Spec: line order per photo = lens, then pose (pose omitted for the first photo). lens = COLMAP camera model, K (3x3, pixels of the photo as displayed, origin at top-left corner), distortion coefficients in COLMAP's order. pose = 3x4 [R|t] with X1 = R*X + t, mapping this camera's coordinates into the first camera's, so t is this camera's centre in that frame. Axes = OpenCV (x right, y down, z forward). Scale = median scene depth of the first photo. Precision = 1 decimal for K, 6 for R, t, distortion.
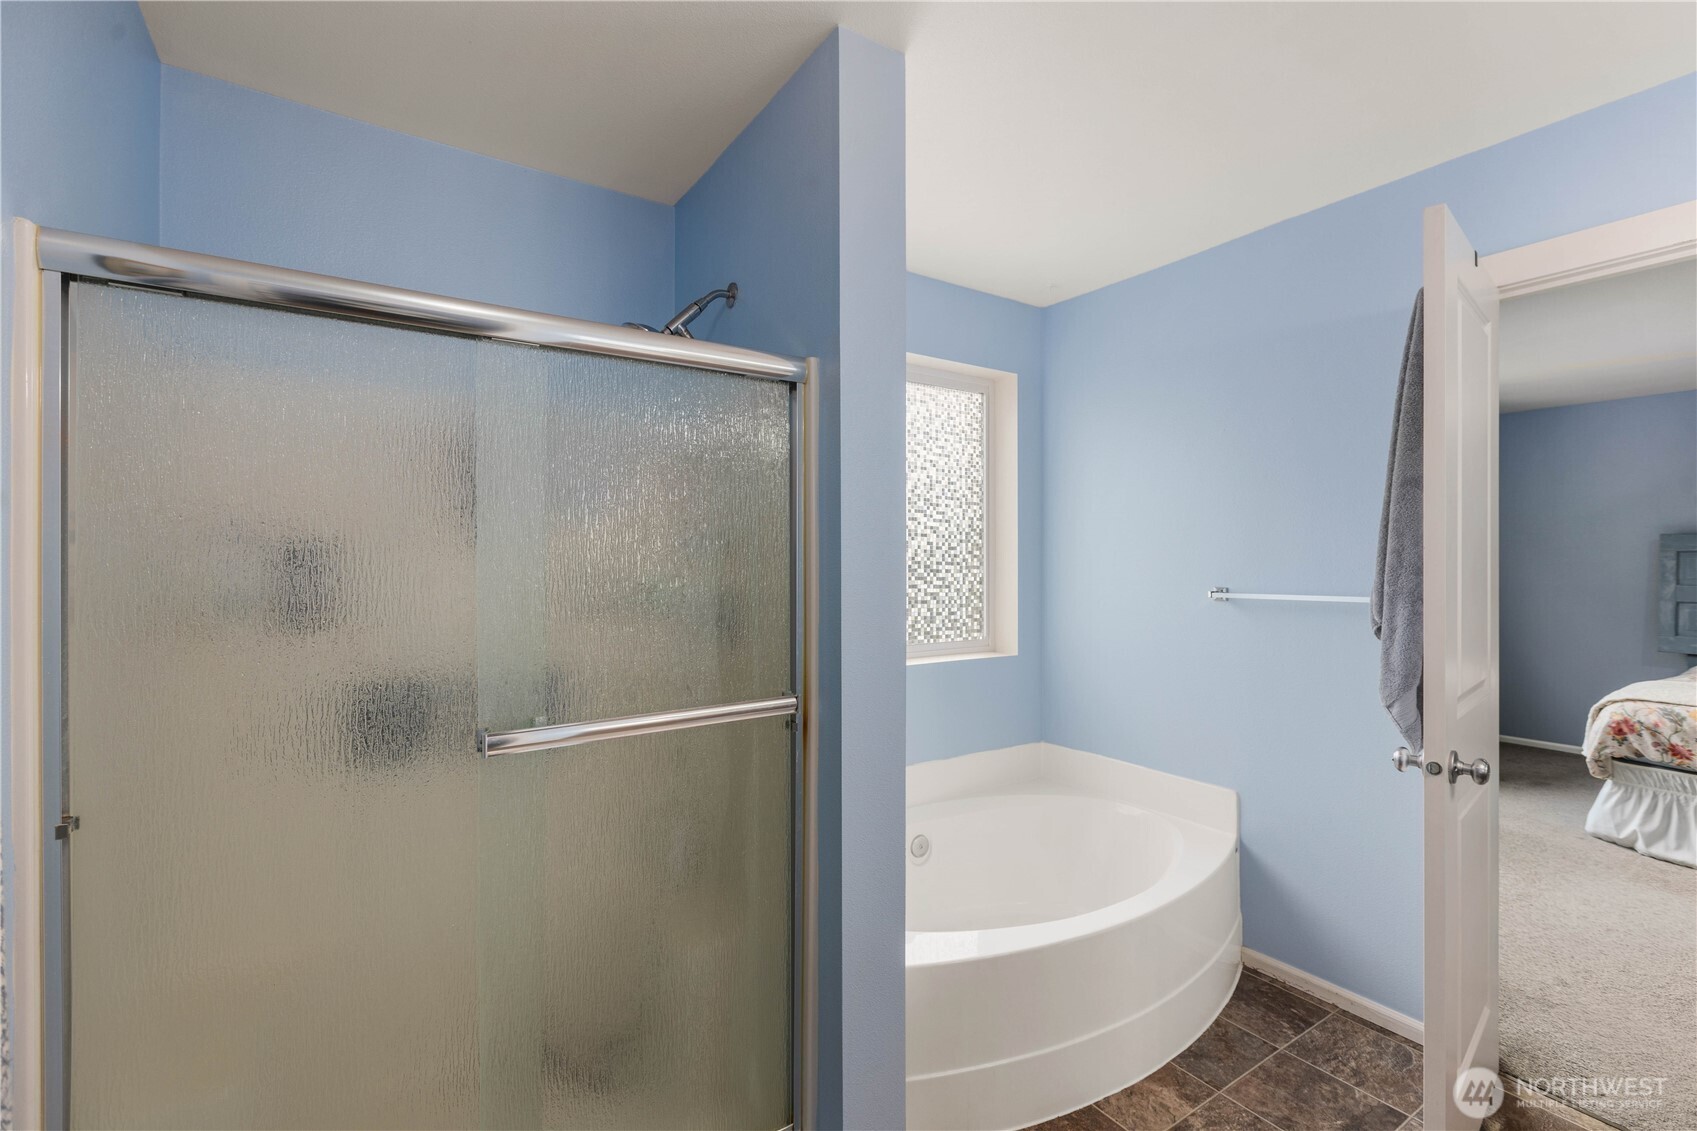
lens RADIAL K [[757.5, 0, 853.5], [0, 757.5, 561.6], [0, 0, 1]] dist [0.002498, 0.000564]
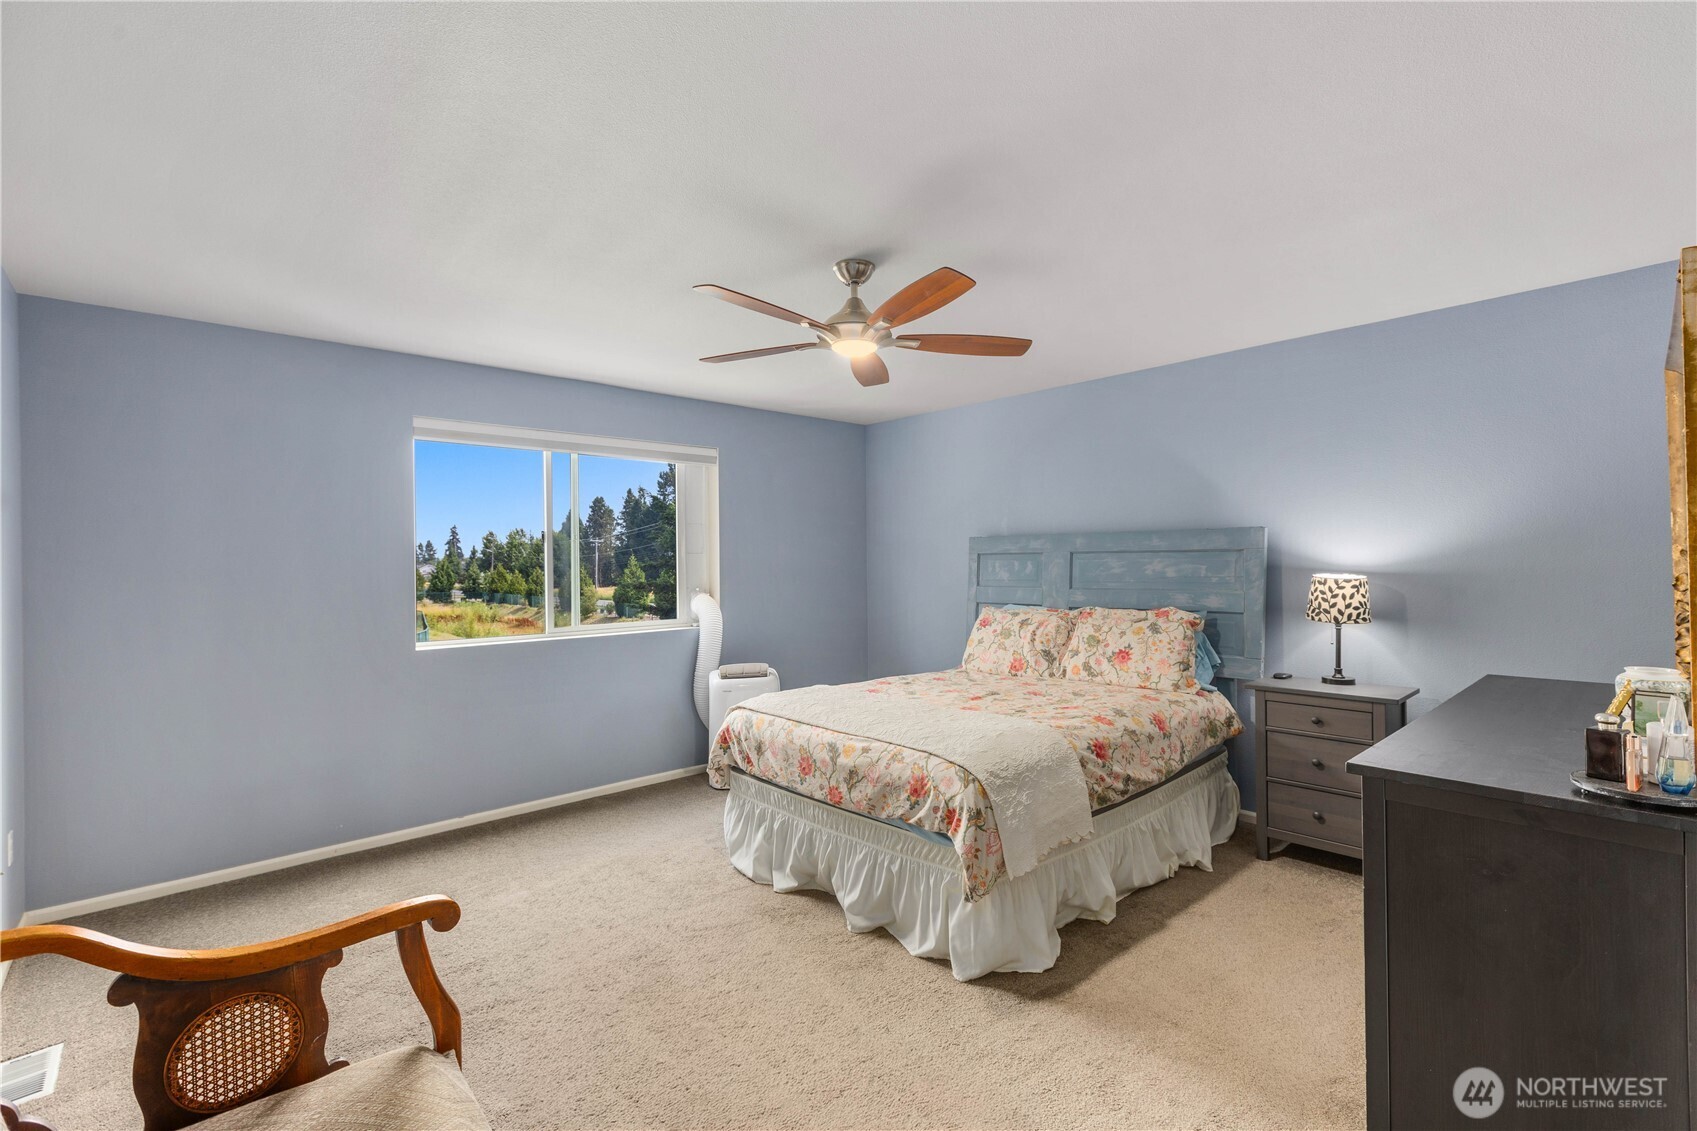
lens RADIAL K [[757.5, 0, 849.7], [0, 757.5, 564.0], [0, 0, 1]] dist [0.002498, 0.000564]
pose [[0.990283, -0.016309, 0.138111, 1.045819], [0.016600, 0.999862, -0.000954, -0.002052], [-0.138076, 0.003237, 0.990416, 0.000399]]
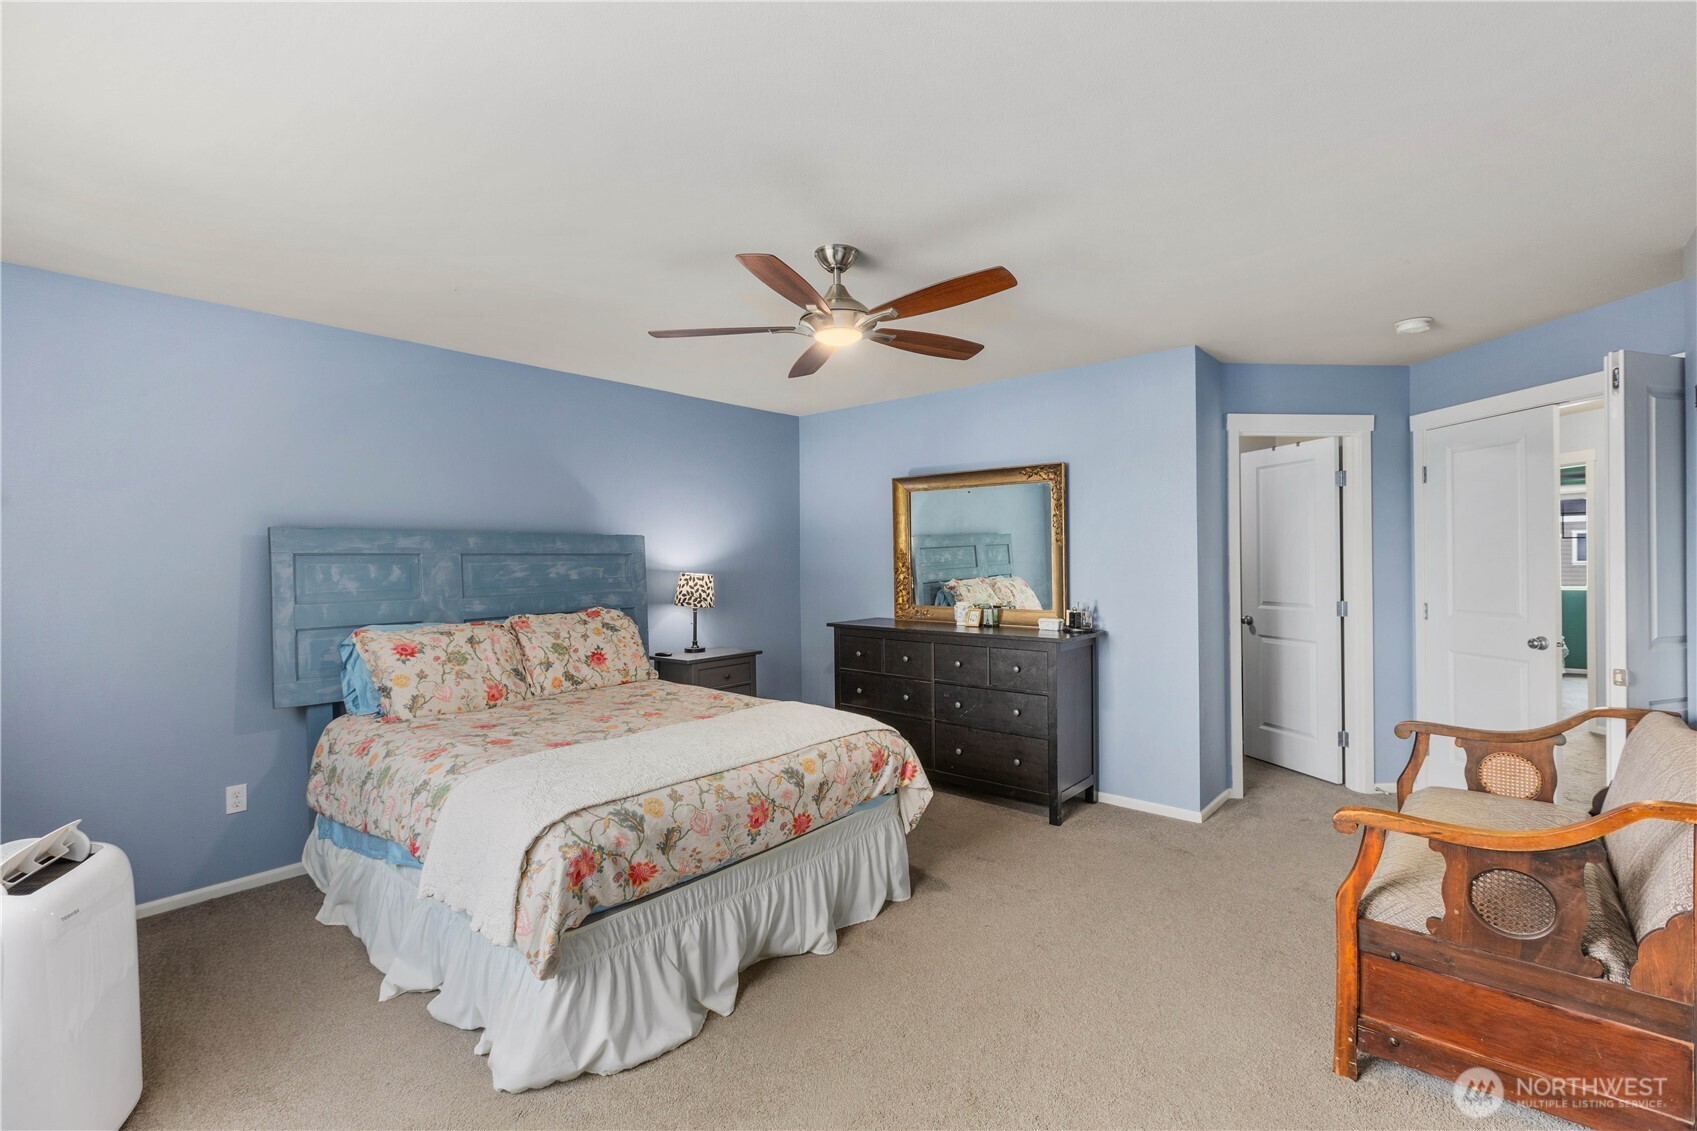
lens RADIAL K [[757.5, 0, 850.4], [0, 757.5, 559.6], [0, 0, 1]] dist [0.002498, 0.000564]
pose [[-0.259759, -0.002052, 0.965671, 0.430446], [0.014142, 0.999882, 0.005929, -0.007211], [-0.965570, 0.015196, -0.259699, 0.957285]]
